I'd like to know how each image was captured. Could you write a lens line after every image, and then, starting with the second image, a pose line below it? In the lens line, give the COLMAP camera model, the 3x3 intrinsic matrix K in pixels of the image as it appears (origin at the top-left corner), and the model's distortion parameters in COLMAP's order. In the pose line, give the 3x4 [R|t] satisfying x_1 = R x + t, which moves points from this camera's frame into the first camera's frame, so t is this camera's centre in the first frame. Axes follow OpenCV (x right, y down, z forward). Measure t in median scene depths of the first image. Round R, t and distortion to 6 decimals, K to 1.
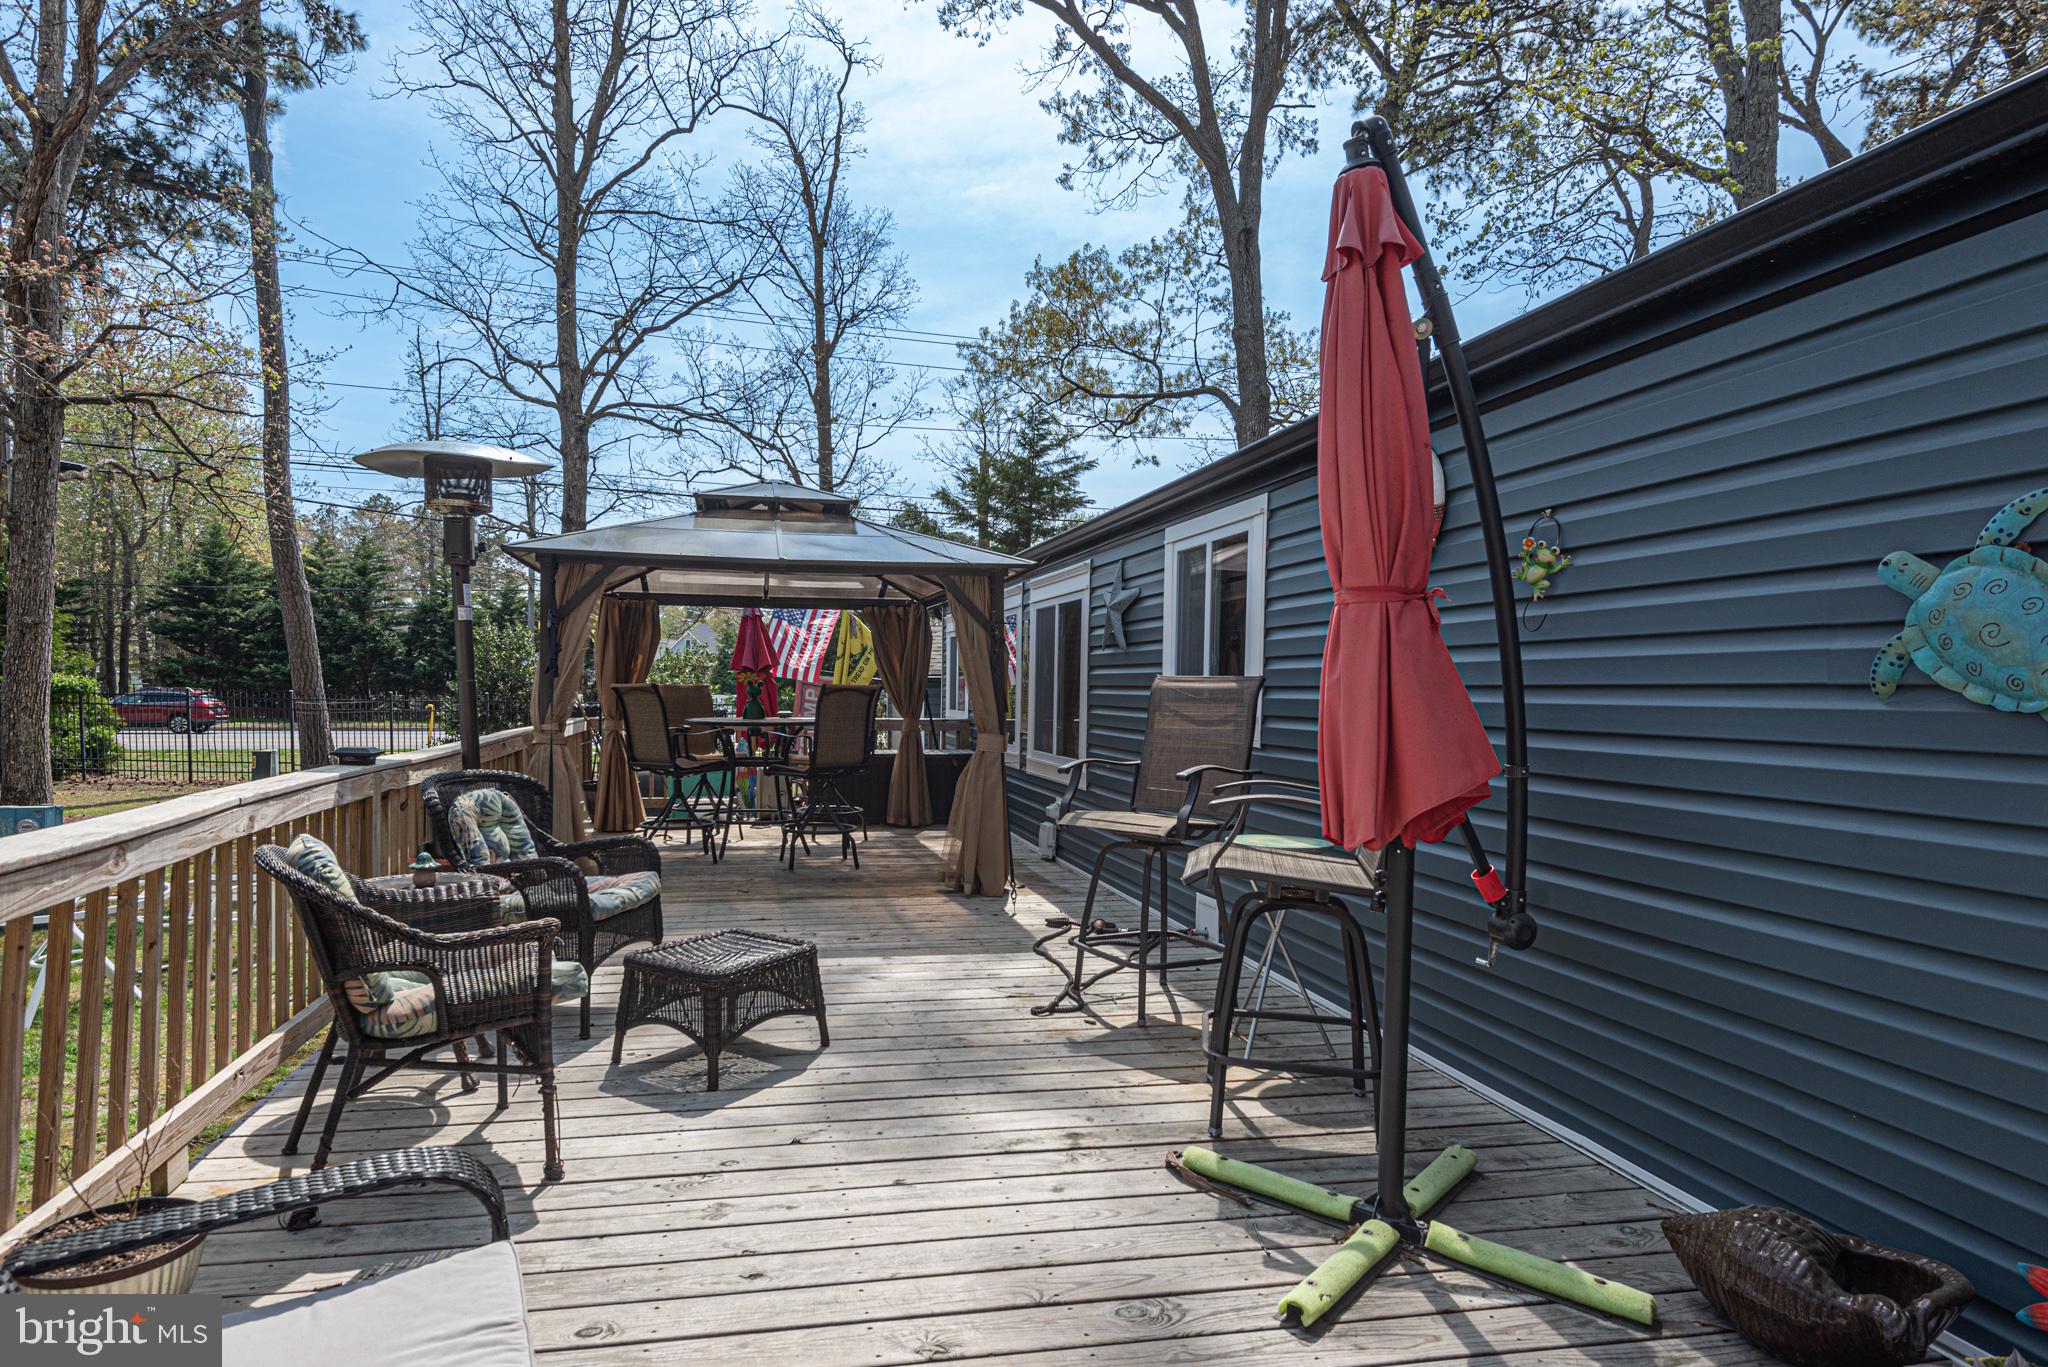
lens RADIAL K [[1280.5, 0, 1020.5], [0, 1280.5, 767.1], [0, 0, 1]] dist [-0.001605, -0.000252]
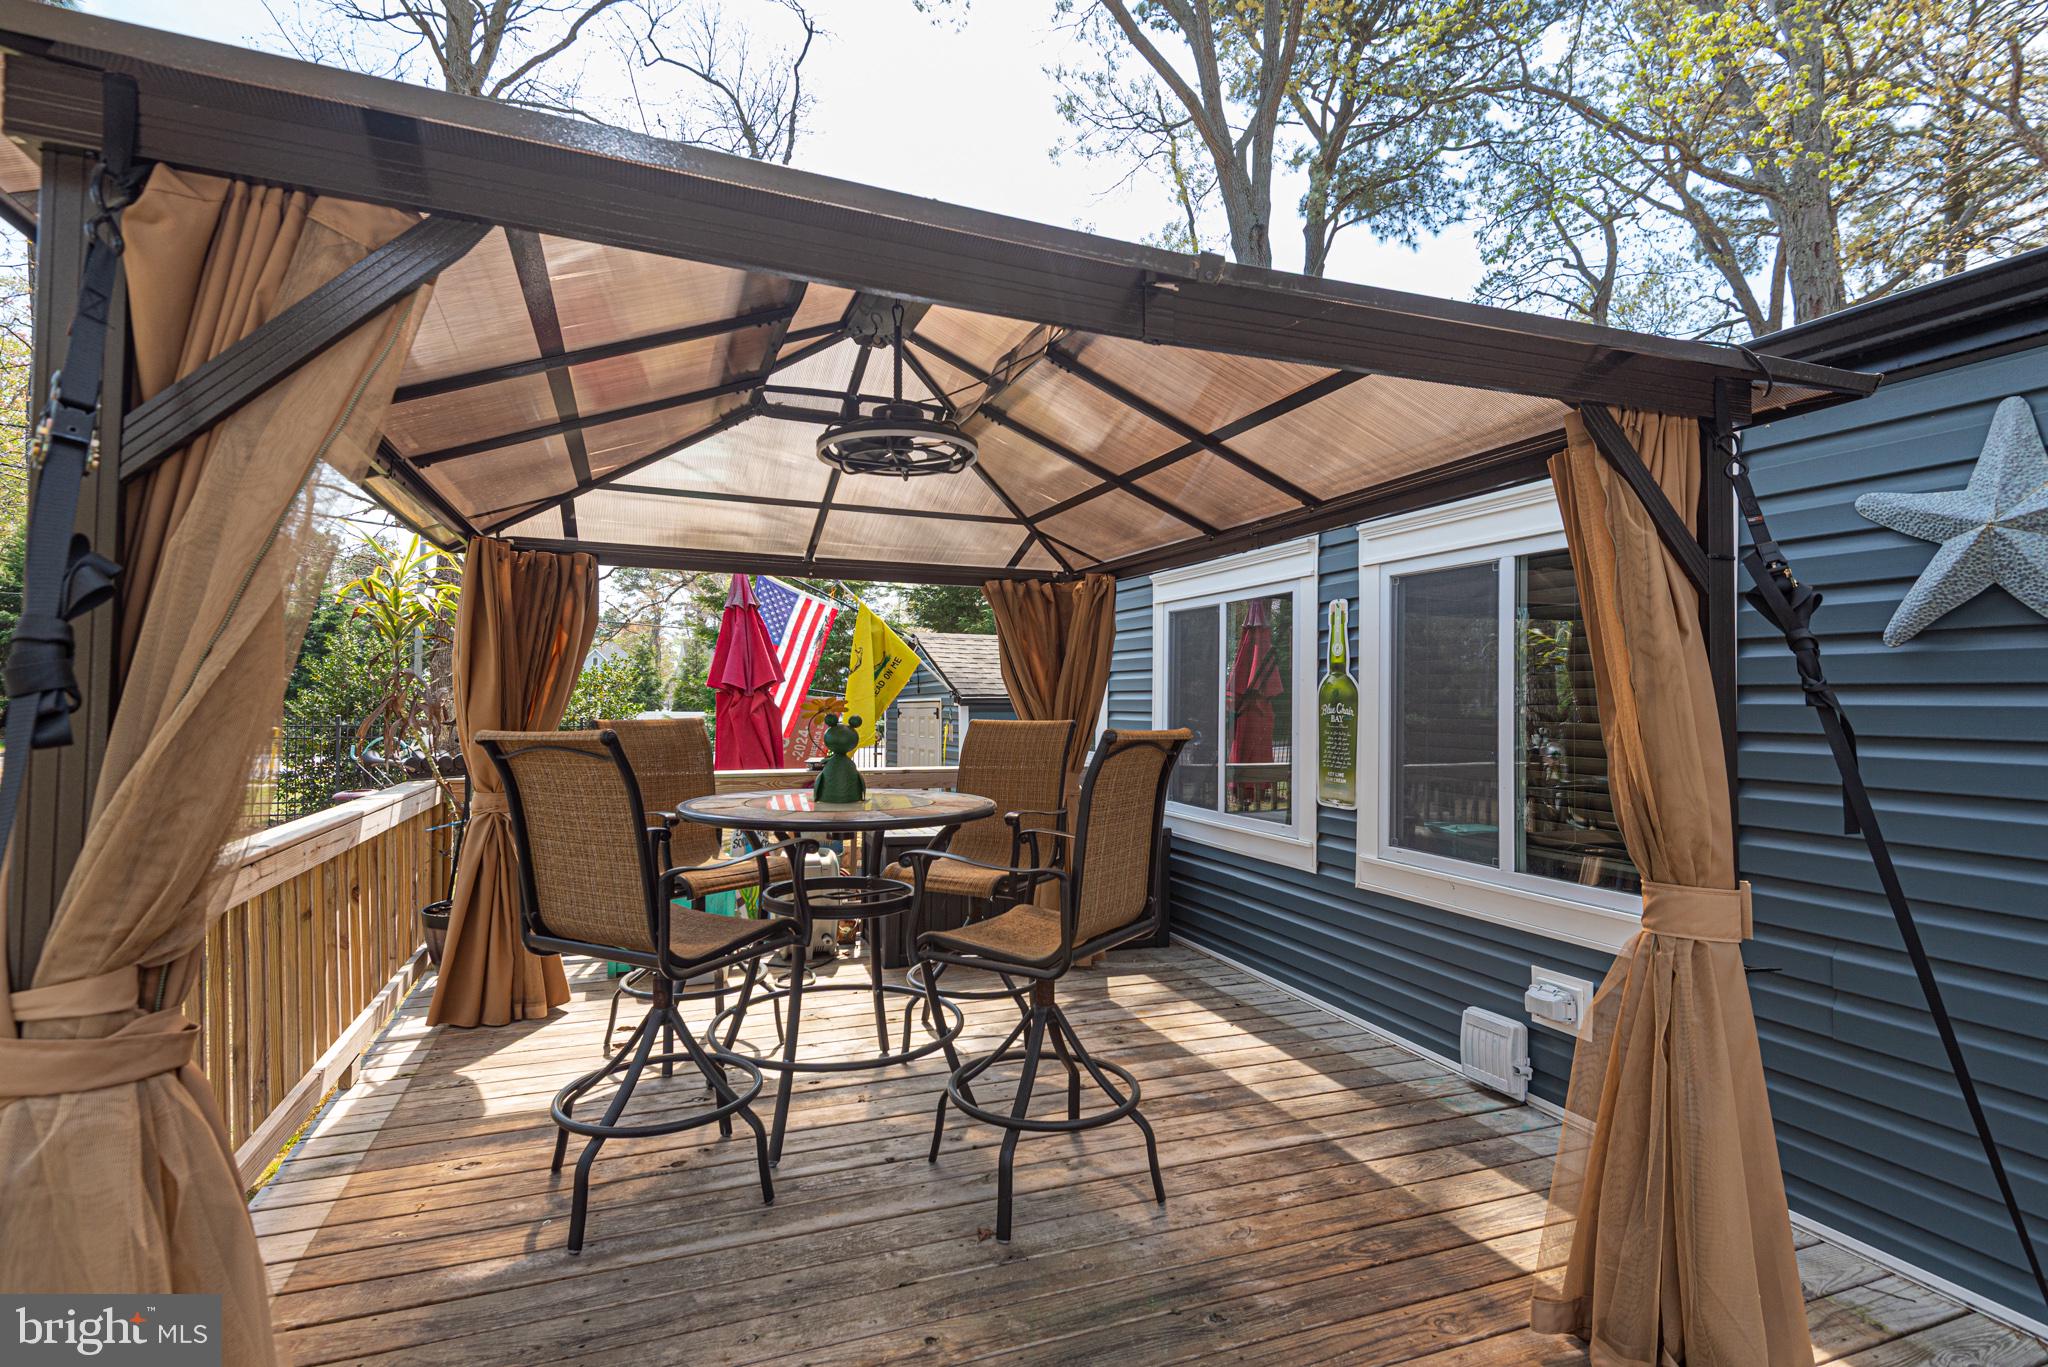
lens RADIAL K [[953.5, 0, 1067.8], [0, 953.5, 695.3], [0, 0, 1]] dist [-0.000532, -0.000103]
pose [[0.976715, 0.000598, 0.214542, -0.099317], [0.014051, 0.997671, -0.066748, -0.025146], [-0.214082, 0.068208, 0.974431, 0.324837]]
